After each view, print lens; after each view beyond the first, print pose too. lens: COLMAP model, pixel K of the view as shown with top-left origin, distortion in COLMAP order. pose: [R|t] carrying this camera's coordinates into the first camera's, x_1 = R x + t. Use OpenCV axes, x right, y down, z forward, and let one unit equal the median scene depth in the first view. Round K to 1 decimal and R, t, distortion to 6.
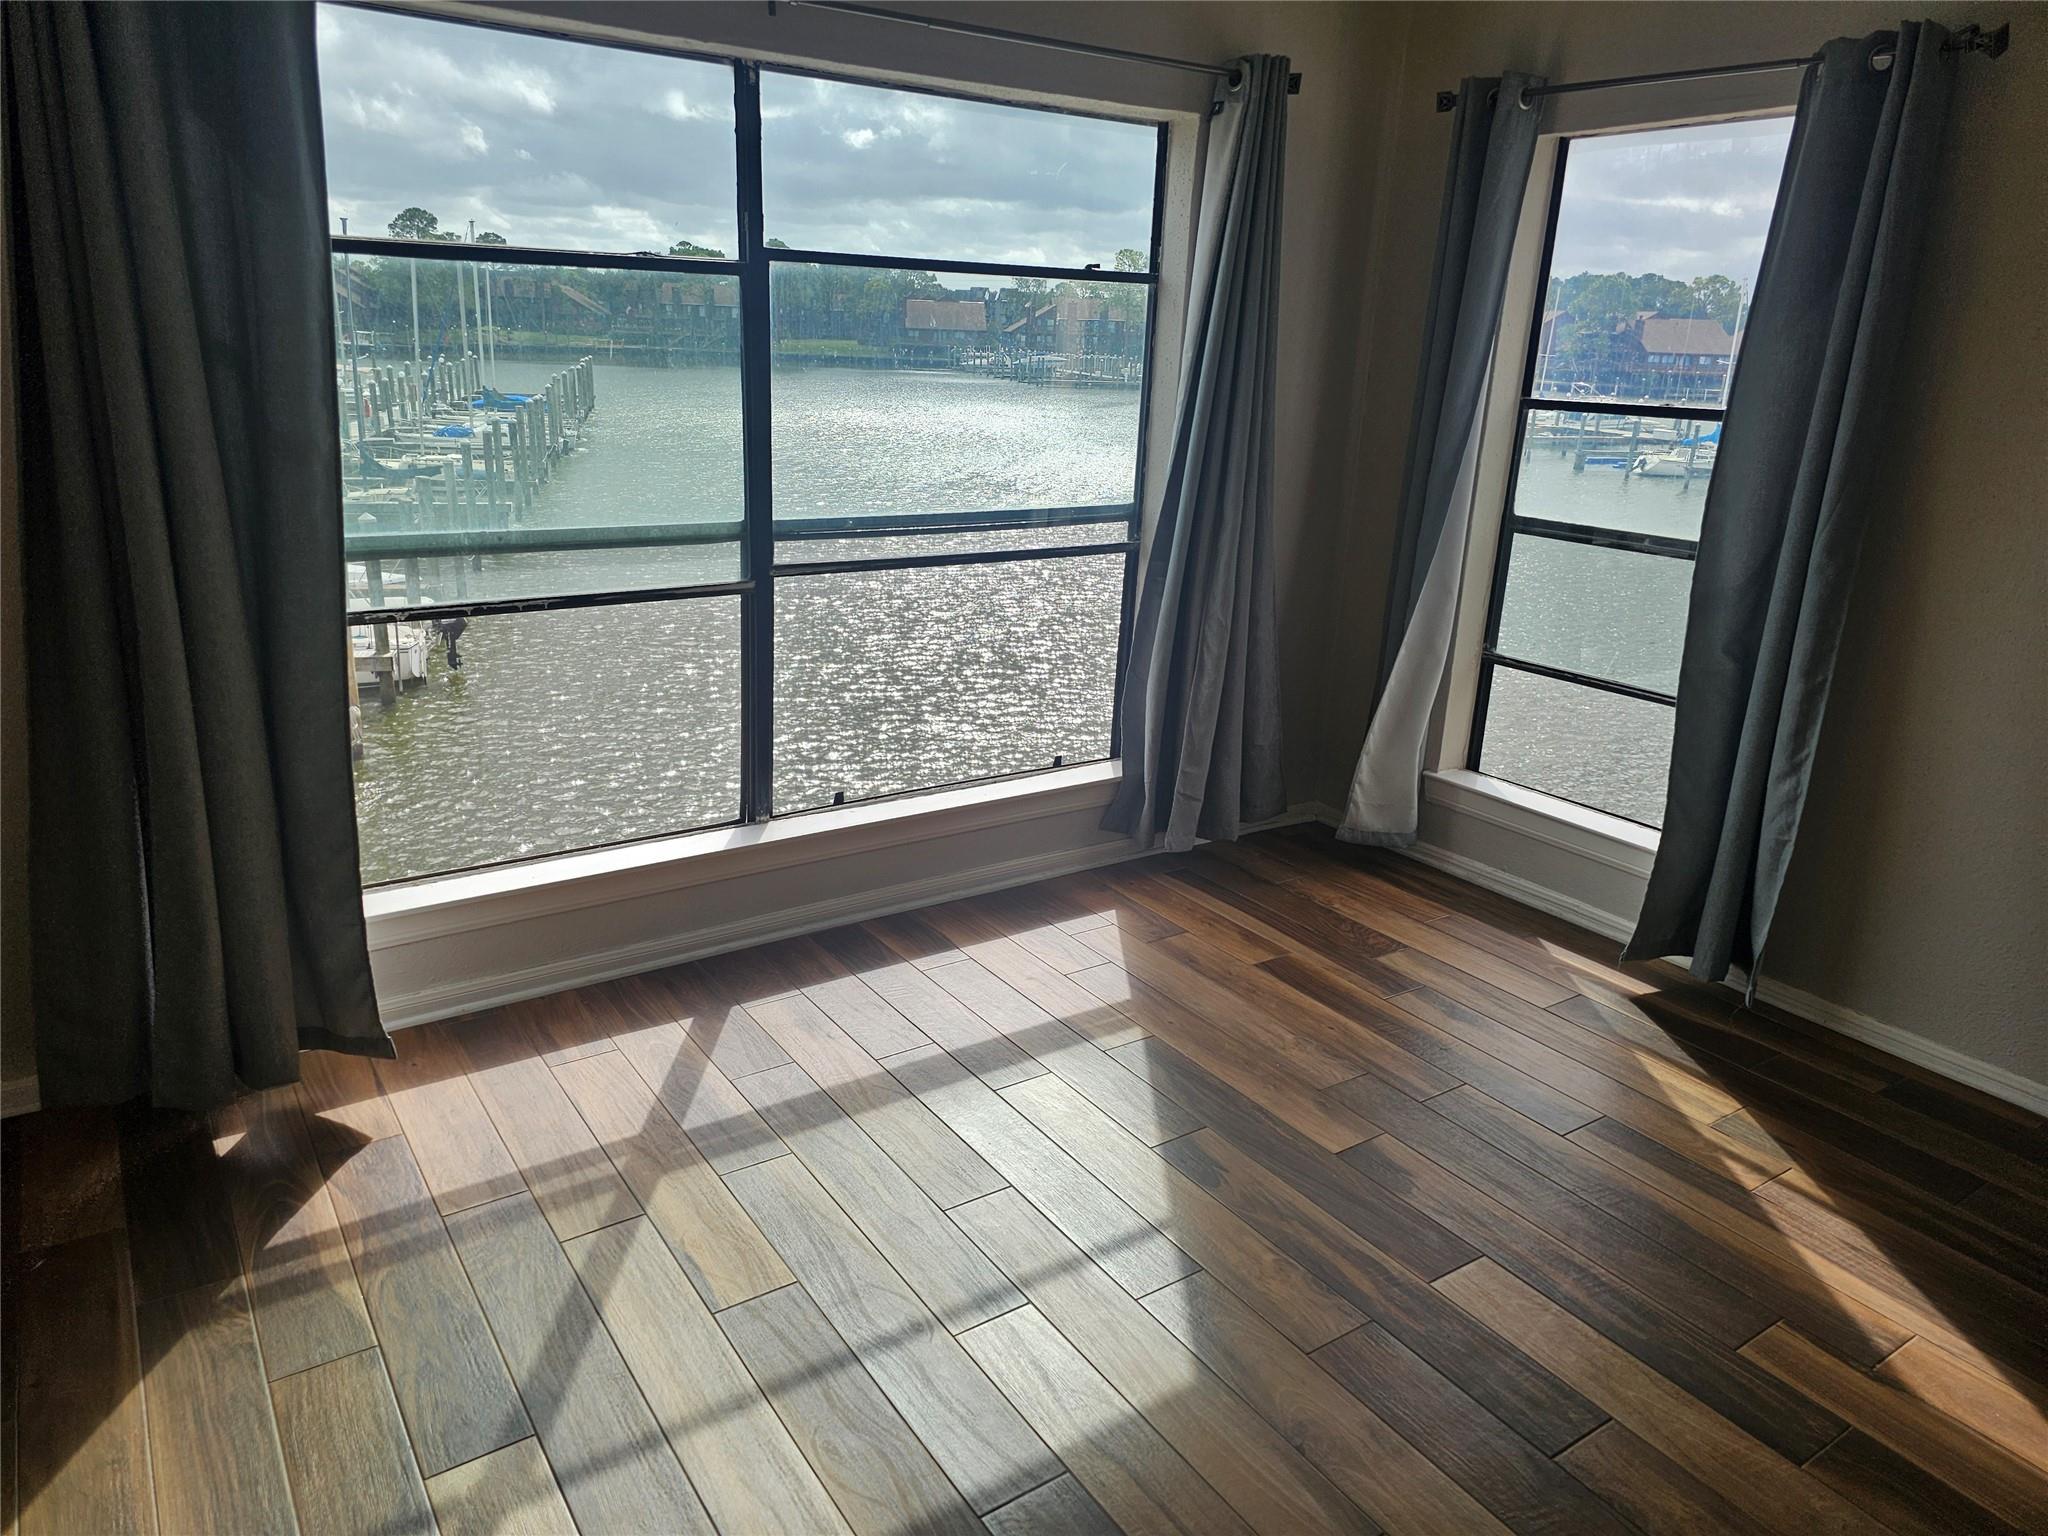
lens RADIAL K [[1361.8, 0, 1025.7], [0, 1361.8, 761.5], [0, 0, 1]] dist [0.005532, -0.001658]
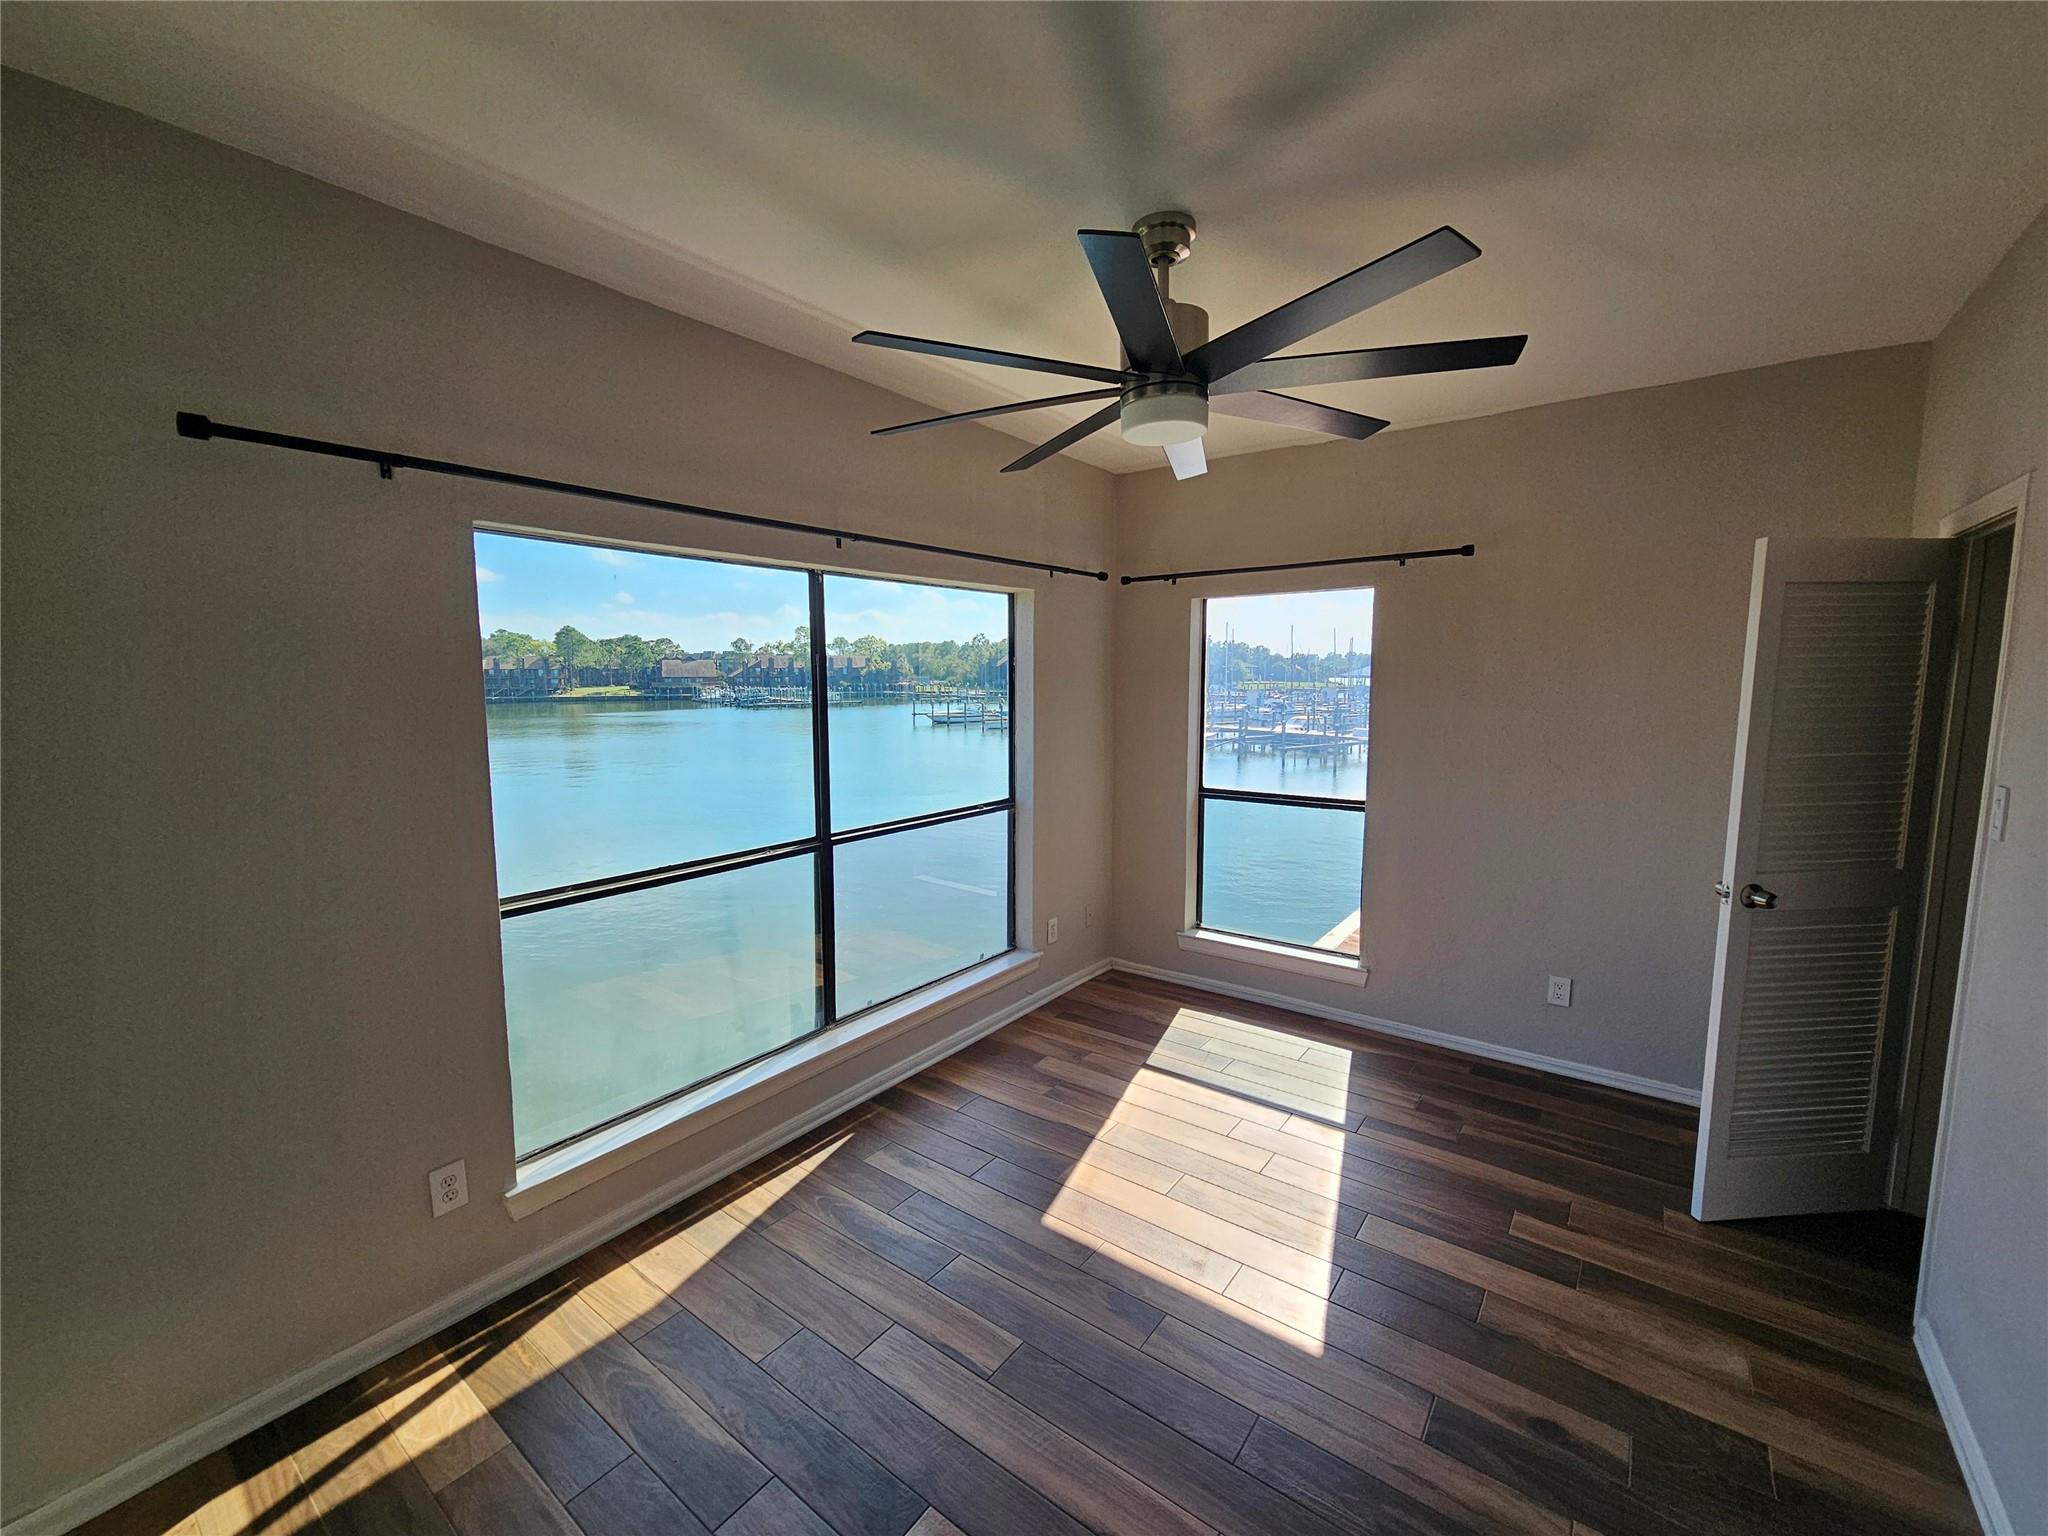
lens RADIAL K [[837.3, 0, 1028.6], [0, 837.3, 761.2], [0, 0, 1]] dist [-0.004274, -0.000248]
pose [[0.946638, -0.073386, 0.313833, -0.265493], [0.133697, 0.975415, -0.175190, -0.055151], [-0.293261, 0.207800, 0.933176, -0.003774]]
